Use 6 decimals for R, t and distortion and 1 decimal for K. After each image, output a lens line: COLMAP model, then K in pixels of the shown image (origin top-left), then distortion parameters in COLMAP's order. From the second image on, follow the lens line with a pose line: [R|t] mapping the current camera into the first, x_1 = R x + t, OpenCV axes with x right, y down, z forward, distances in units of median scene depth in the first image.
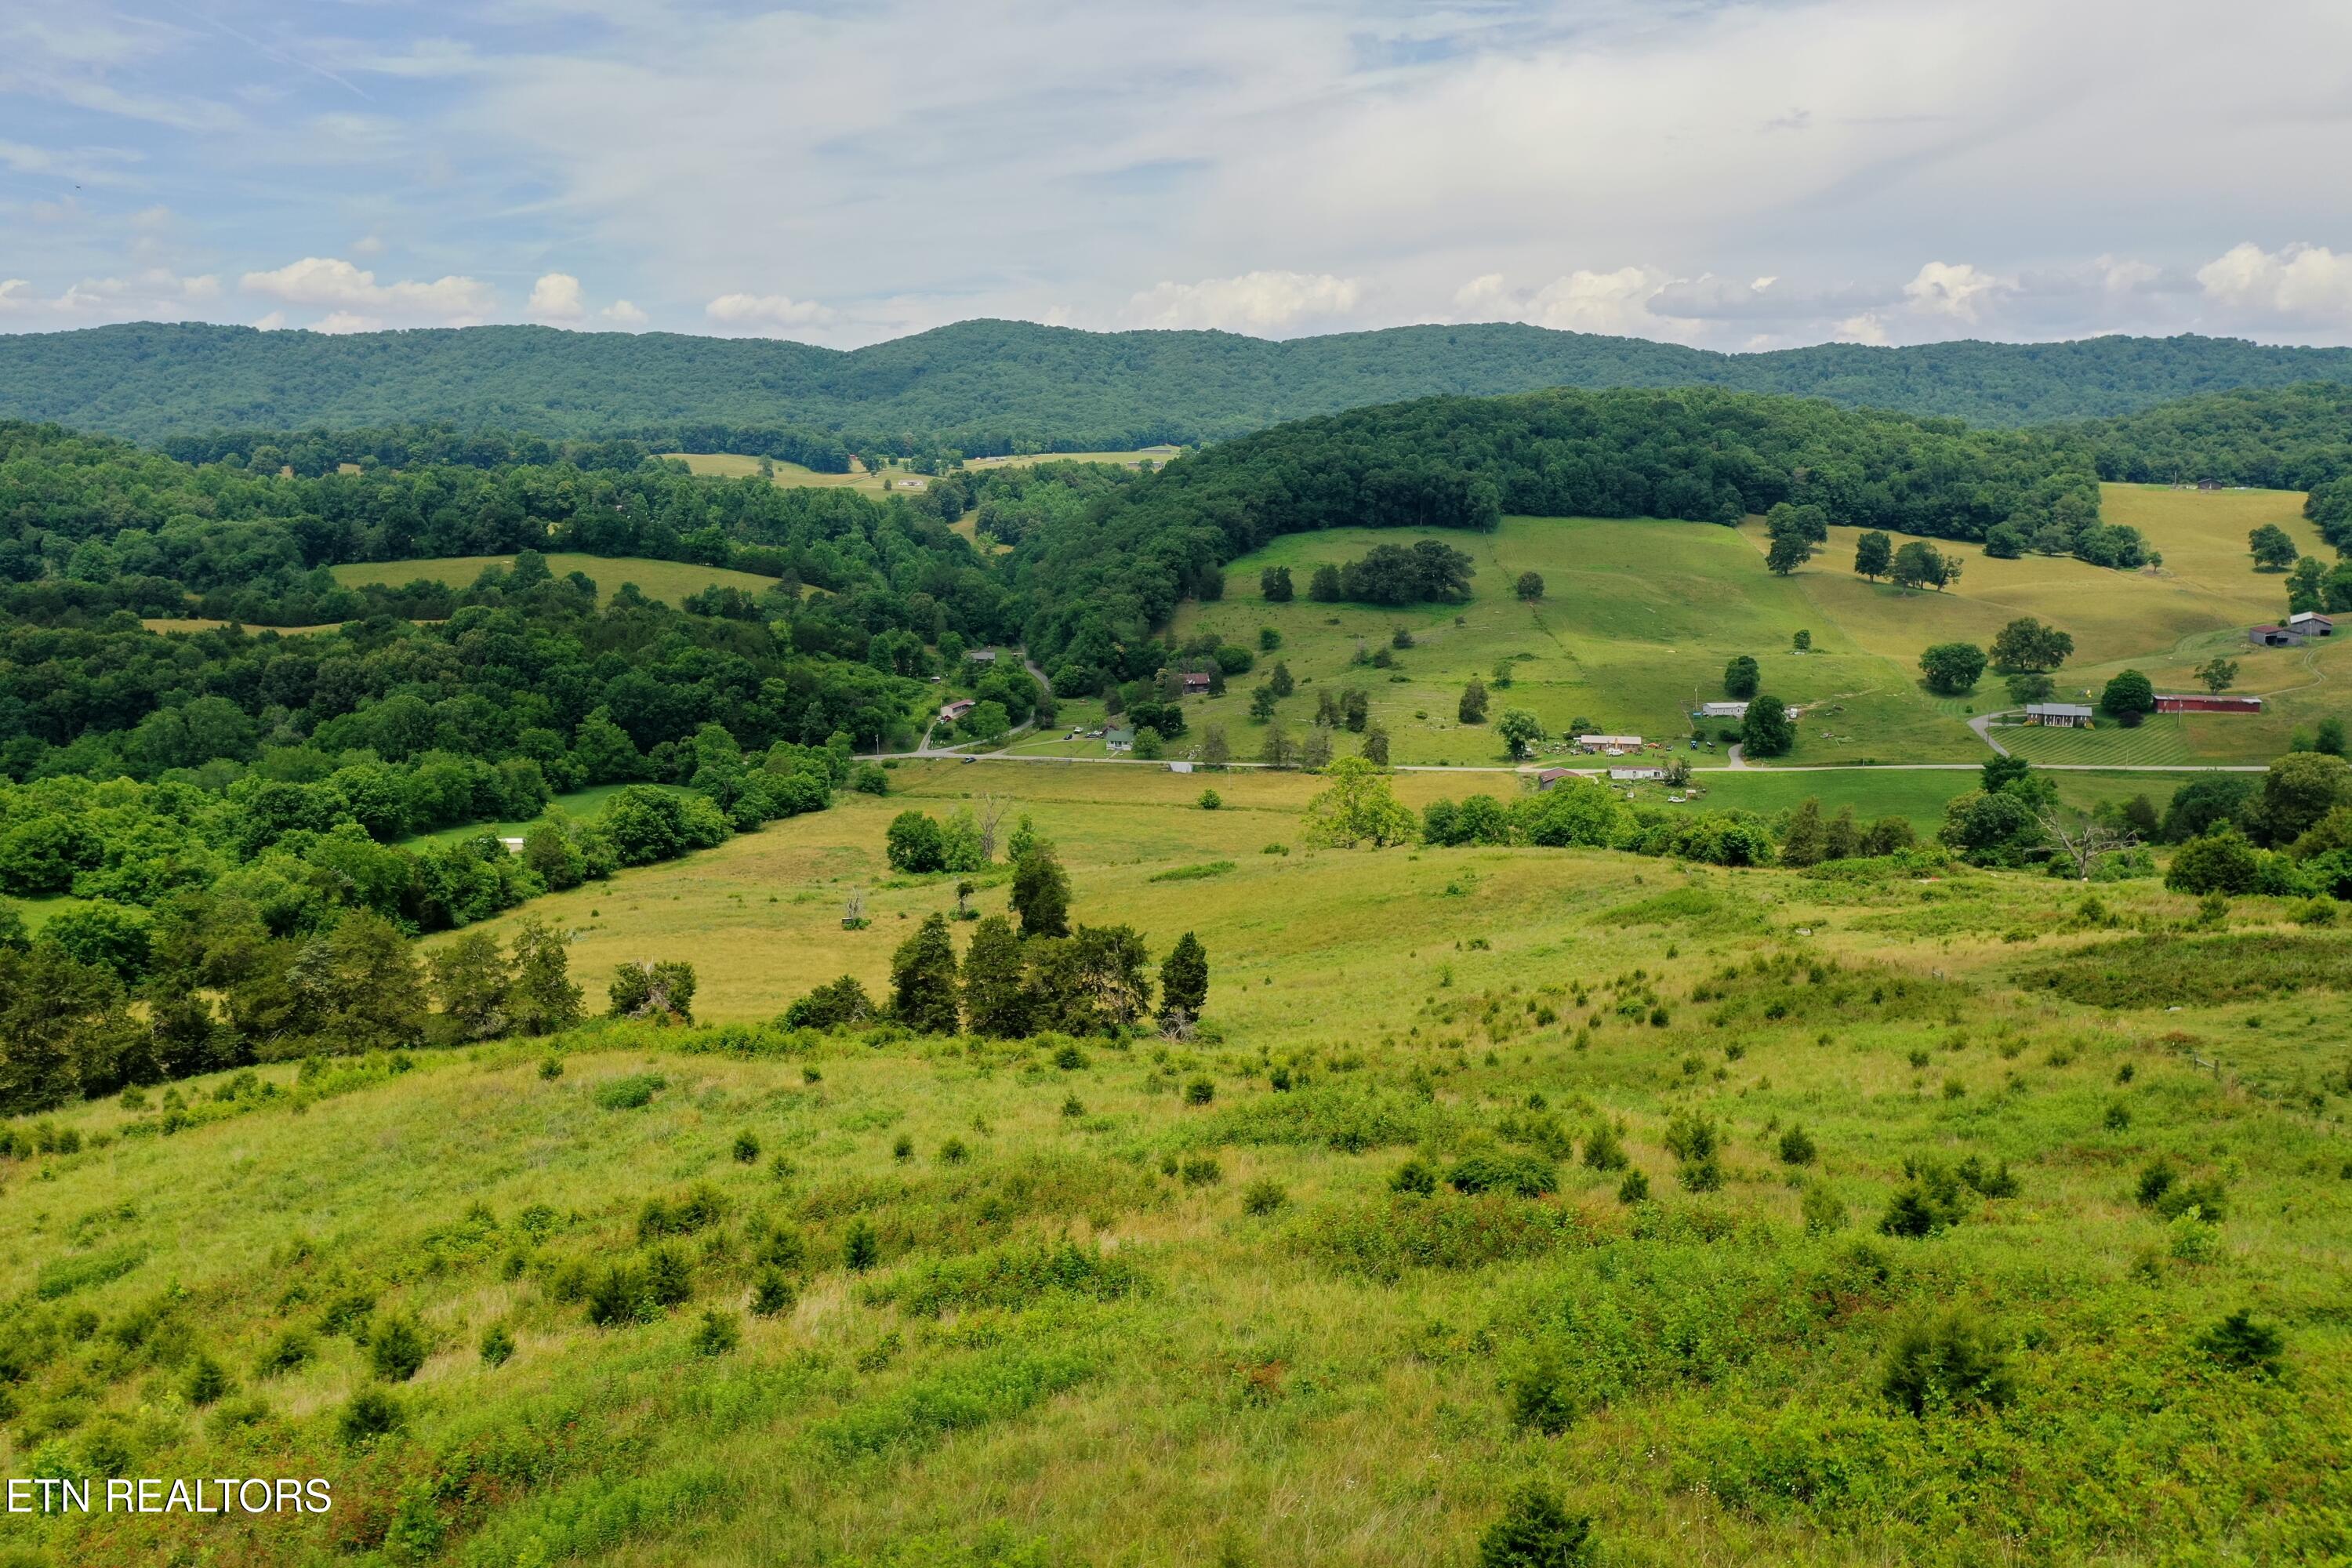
lens RADIAL K [[1874.7, 0, 1180.2], [0, 1874.7, 778.6], [0, 0, 1]] dist [0.005028, 0.006048]
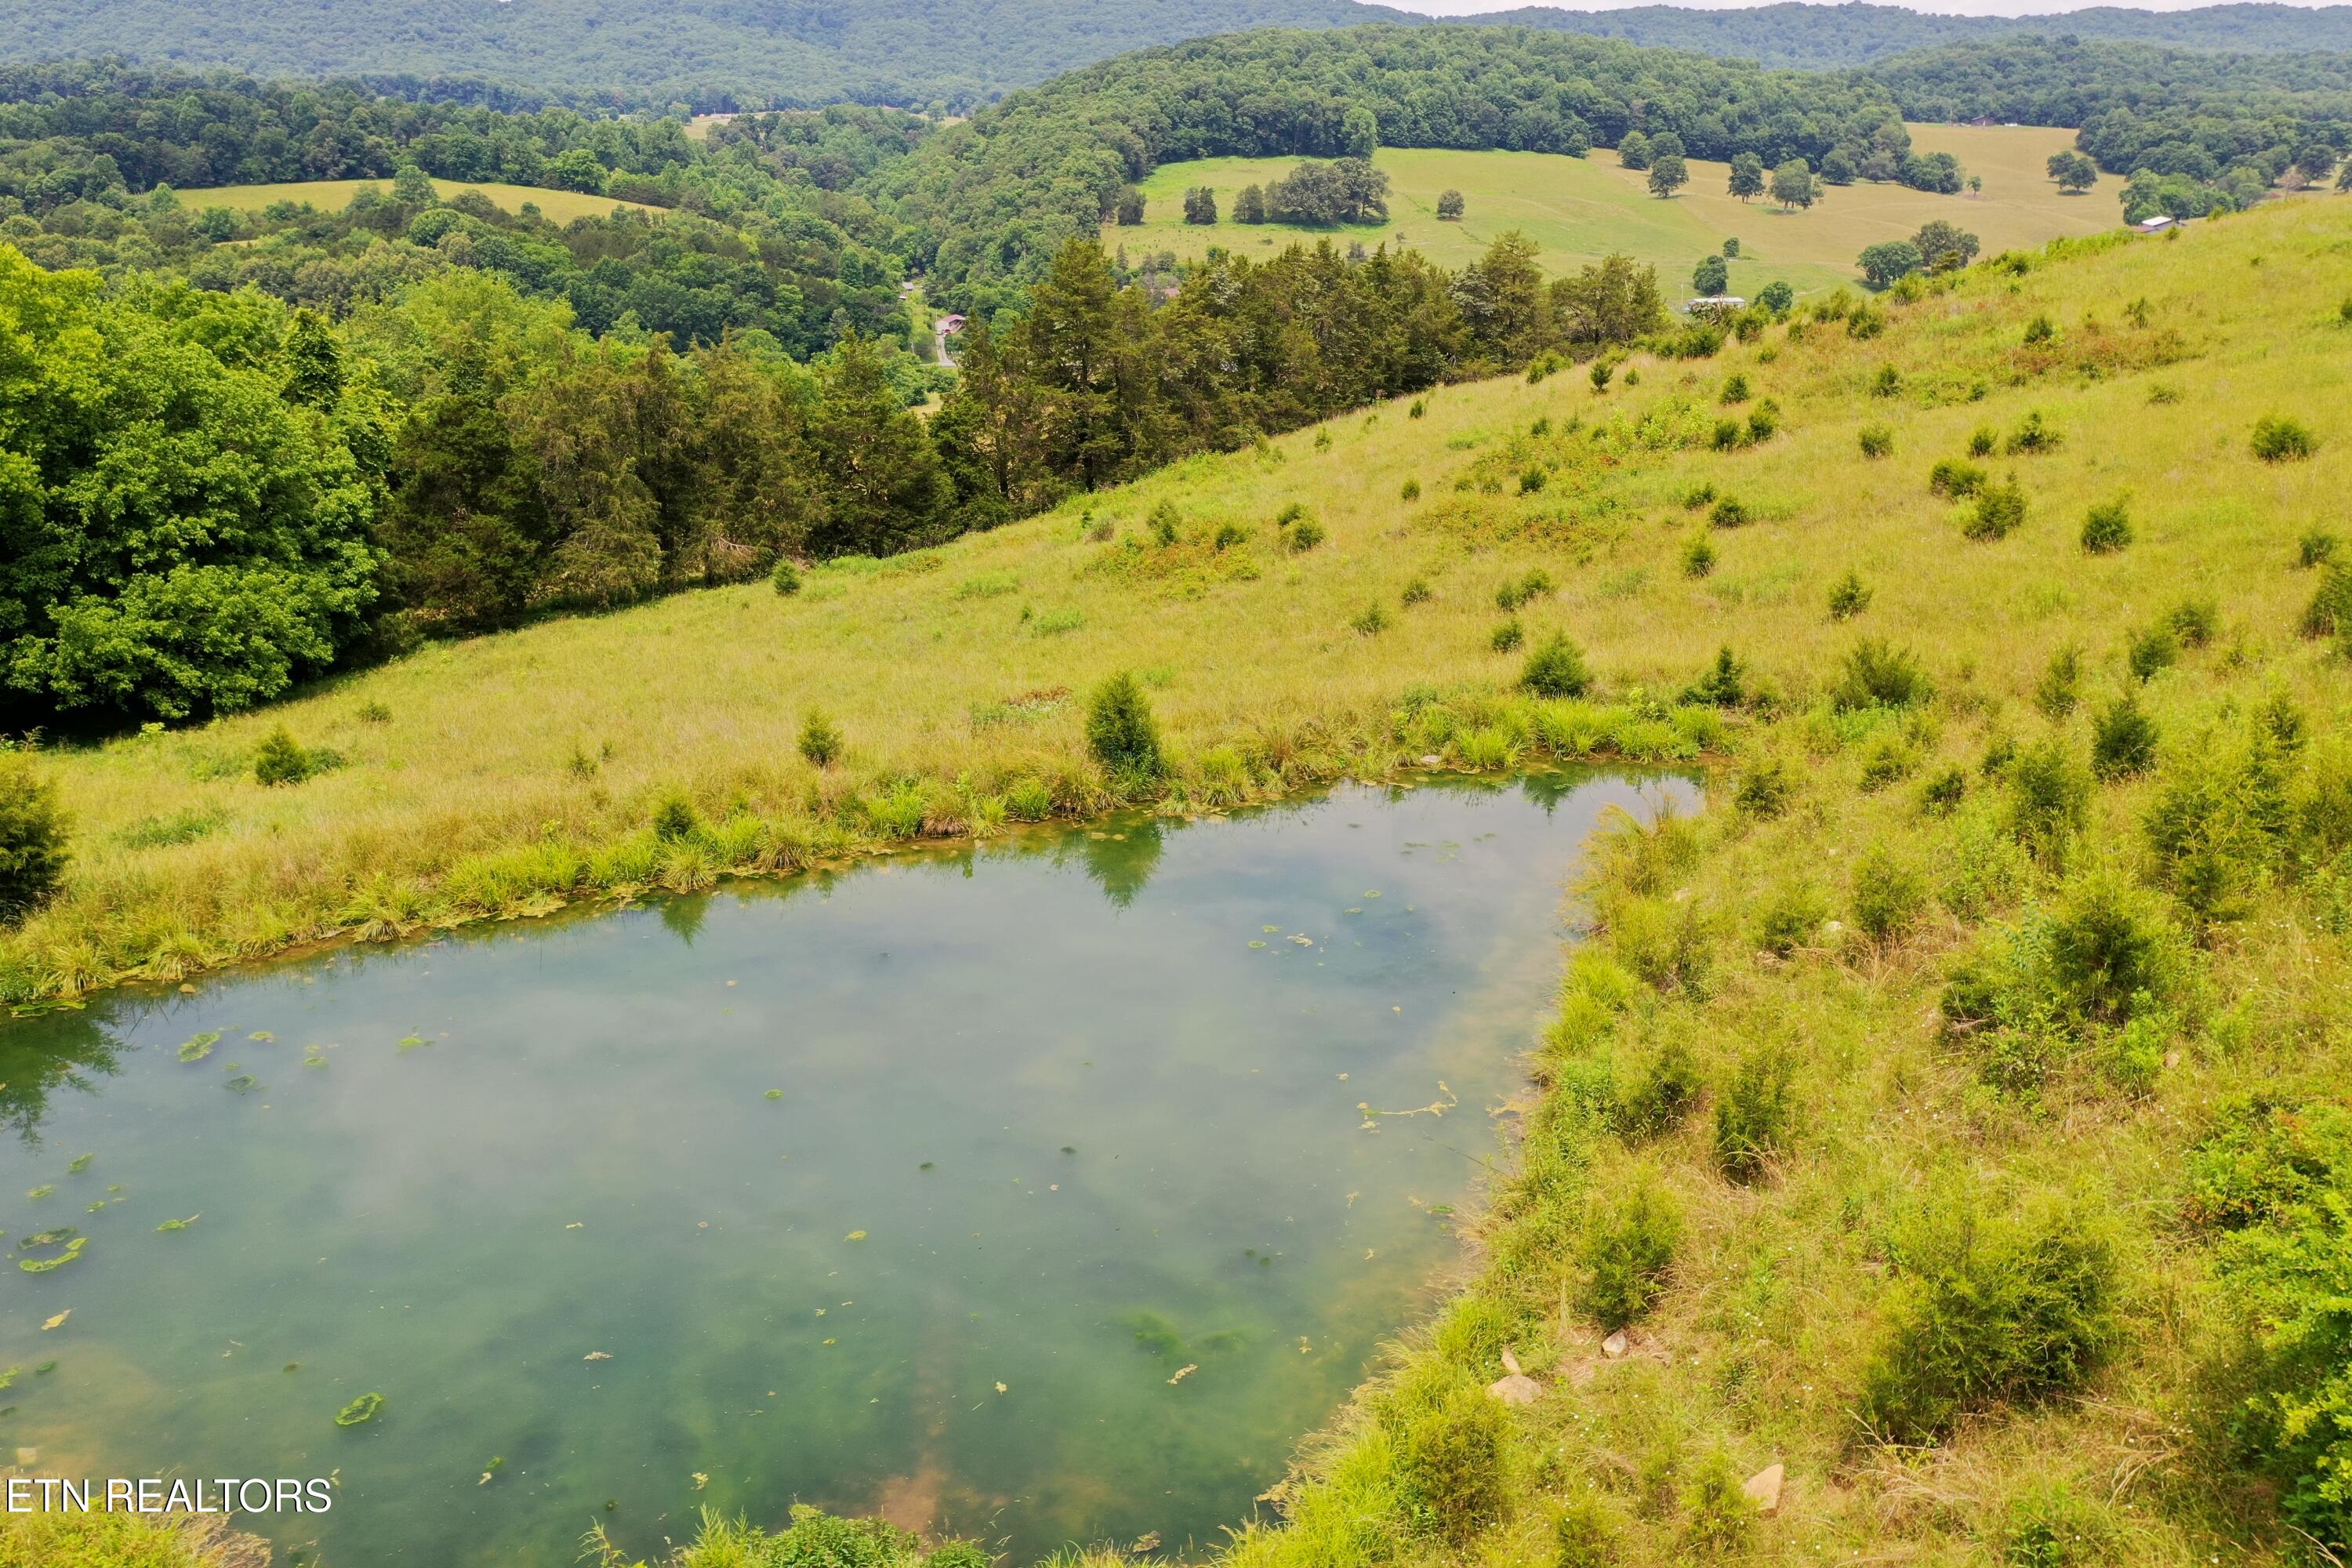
lens RADIAL K [[1872.8, 0, 1181.5], [0, 1872.8, 773.6], [0, 0, 1]] dist [0.007760, 0.002610]
pose [[0.980604, -0.063285, 0.185502, -0.156738], [0.034493, 0.987387, 0.154519, 0.037237], [-0.192941, -0.145124, 0.970419, 0.008874]]
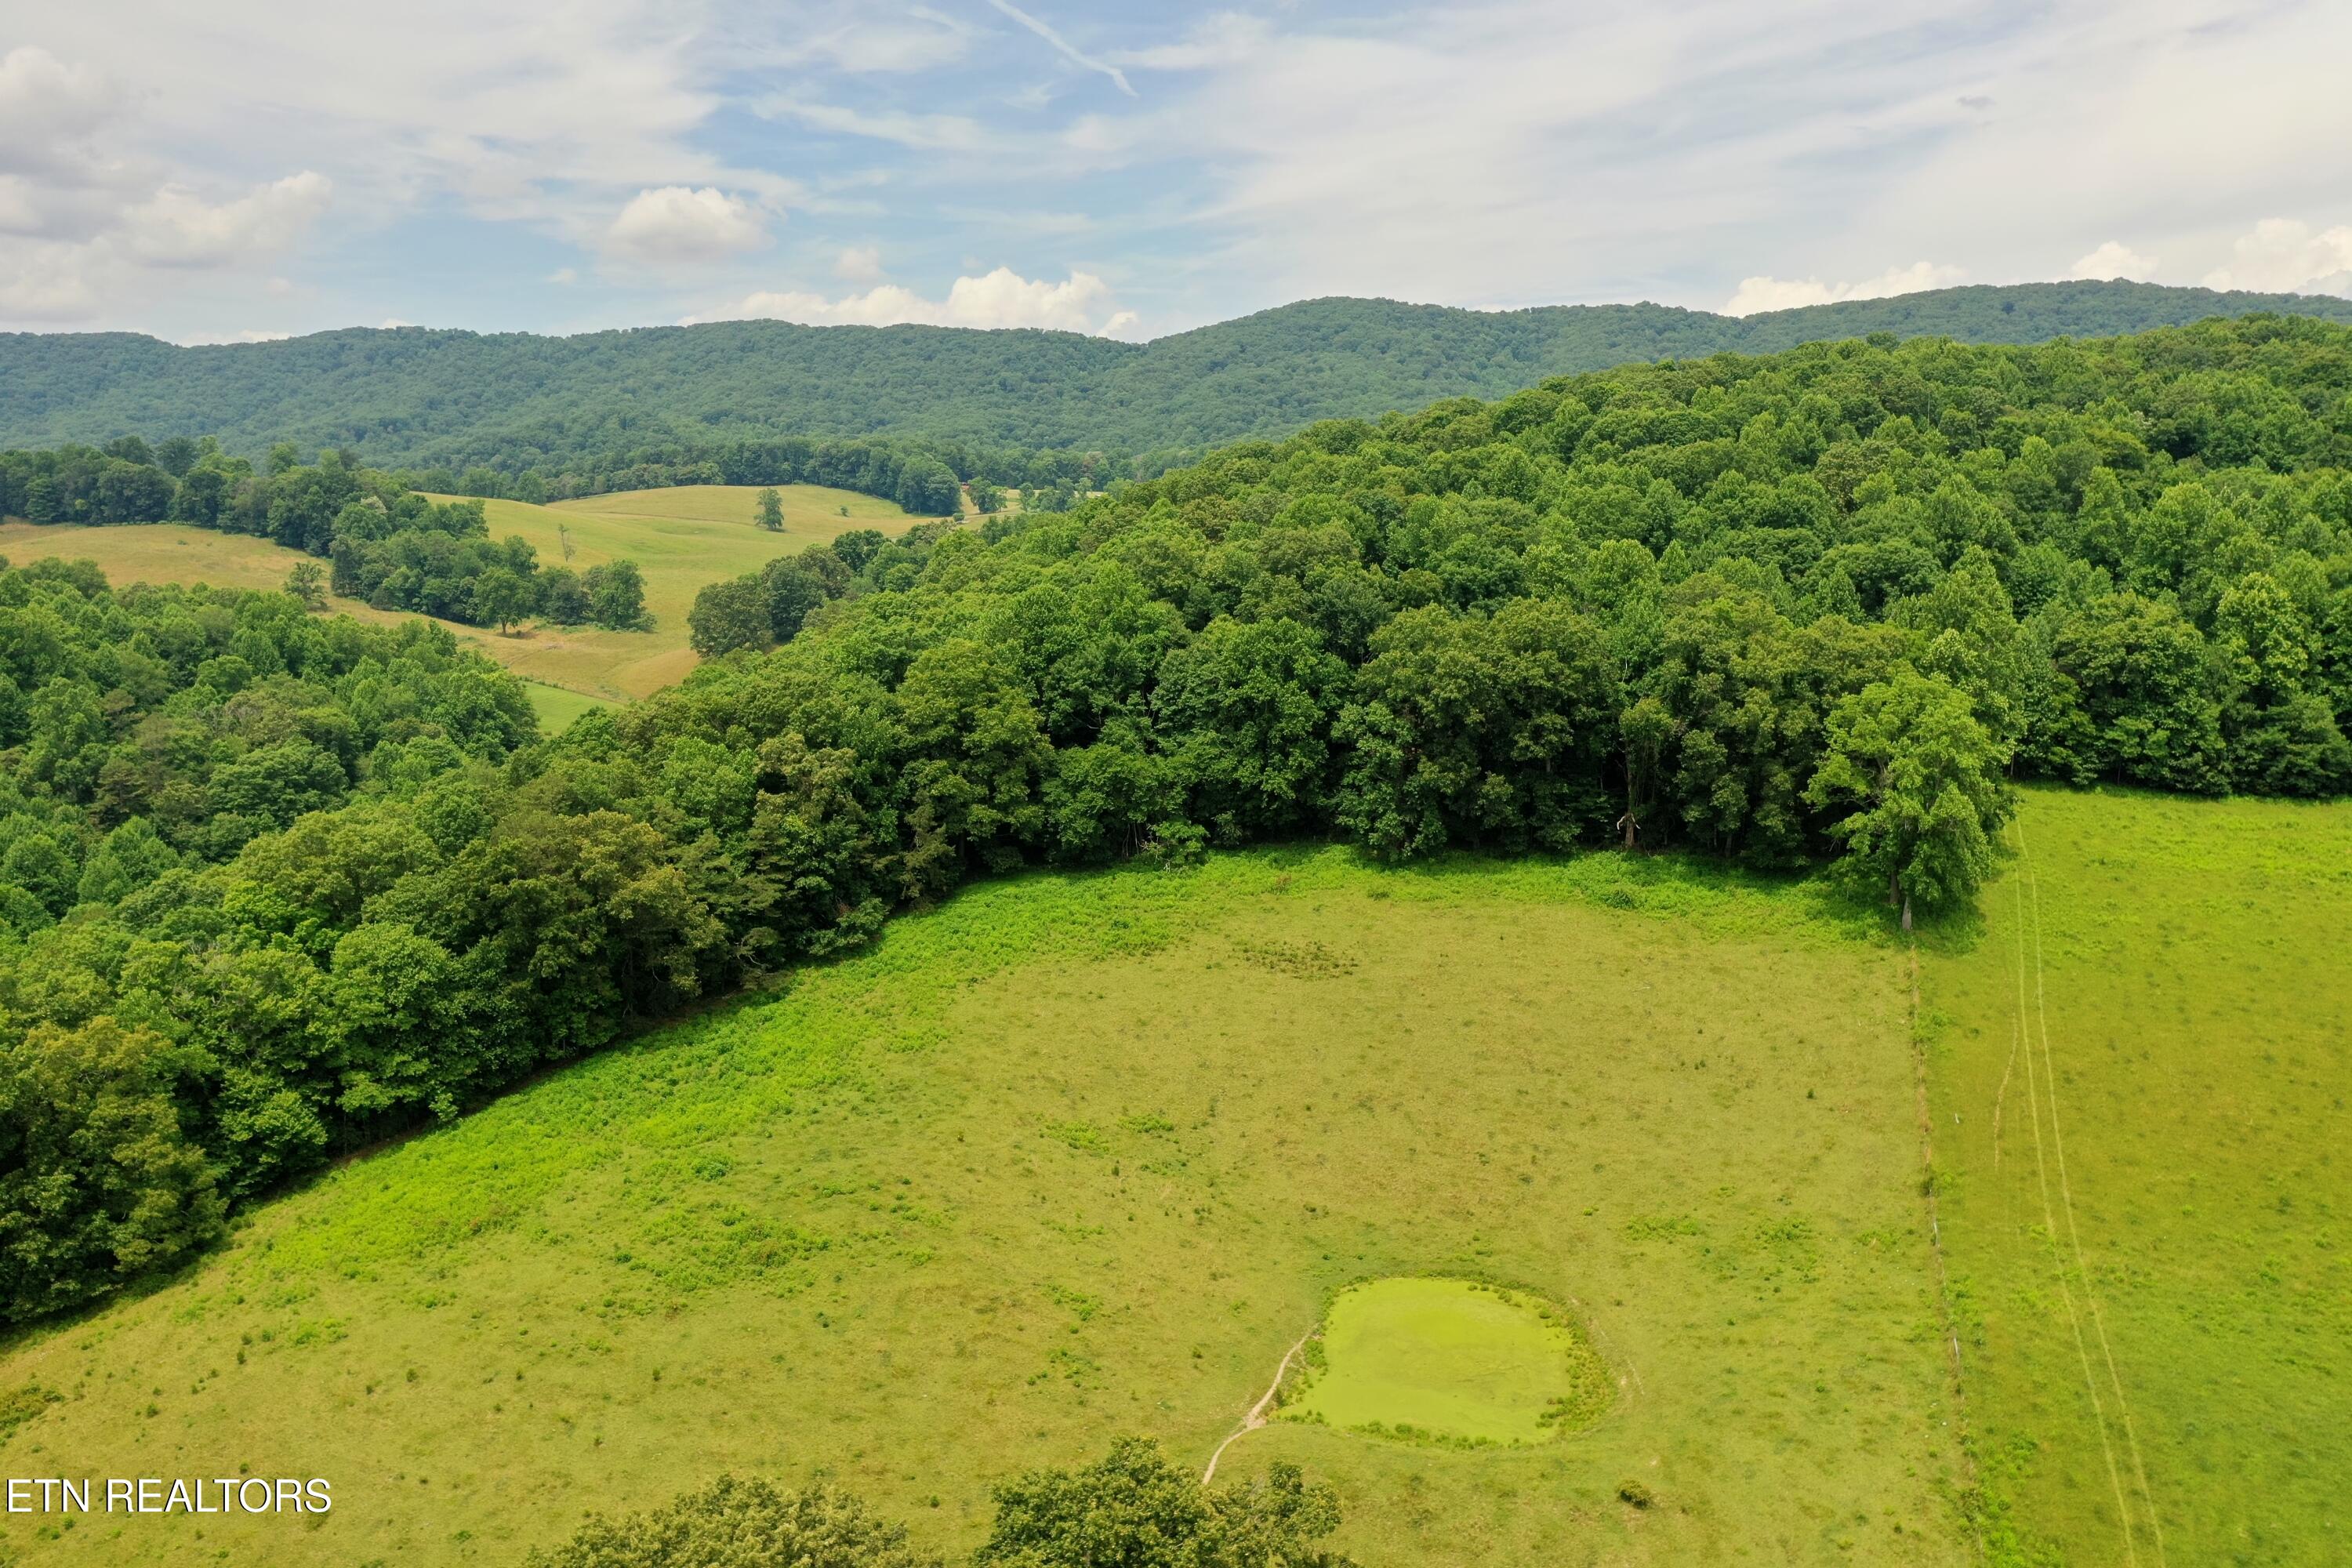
lens RADIAL K [[1873.2, 0, 1176.0], [0, 1873.2, 784.0], [0, 0, 1]] dist [0.003808, 0.001926]
pose [[0.960794, 0.043029, -0.273906, 0.161761], [-0.044541, 0.999007, 0.000700, -0.165034], [0.273664, 0.011528, 0.961756, 0.893020]]
